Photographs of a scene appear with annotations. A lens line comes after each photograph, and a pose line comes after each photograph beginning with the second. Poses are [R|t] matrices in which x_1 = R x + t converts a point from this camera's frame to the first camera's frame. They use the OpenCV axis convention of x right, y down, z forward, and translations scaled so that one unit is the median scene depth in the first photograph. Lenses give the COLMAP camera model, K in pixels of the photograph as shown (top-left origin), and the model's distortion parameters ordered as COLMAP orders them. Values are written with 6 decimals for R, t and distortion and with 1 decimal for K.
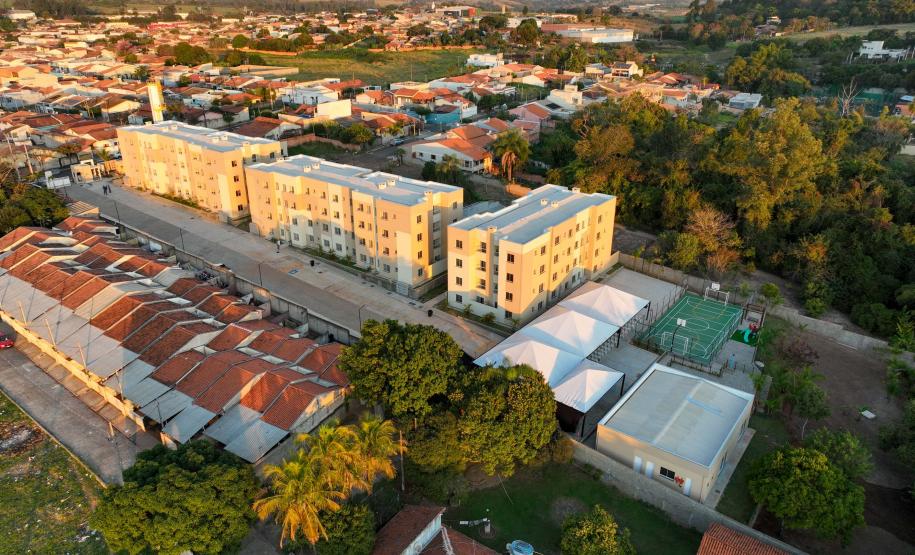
lens RADIAL K [[645.6, 0, 457.7], [0, 645.6, 243.9], [0, 0, 1]] dist [0.000585, 0.007681]
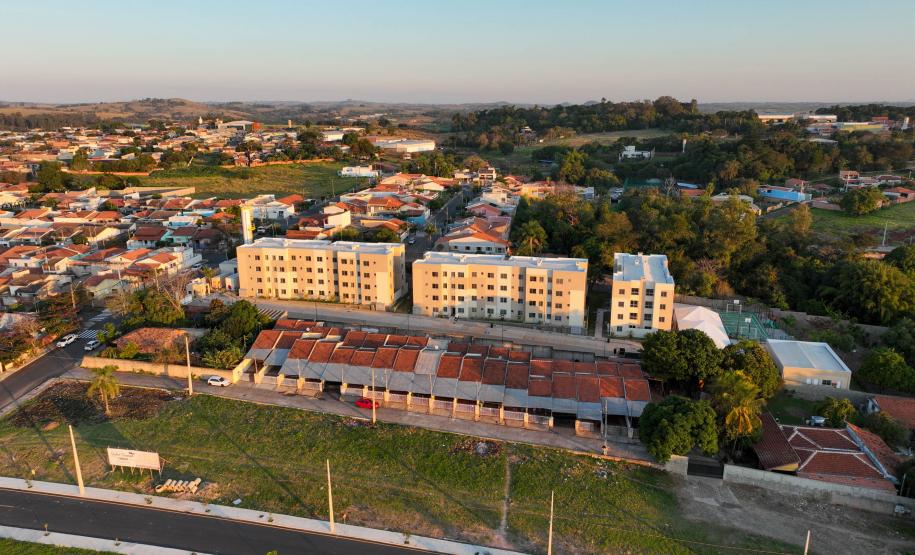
lens RADIAL K [[645.6, 0, 457.7], [0, 645.6, 243.9], [0, 0, 1]] dist [0.000585, 0.007681]
pose [[0.913999, -0.089018, 0.395830, -0.784738], [0.149479, 0.980887, -0.124566, 0.018704], [-0.377176, 0.173021, 0.909836, -0.217371]]
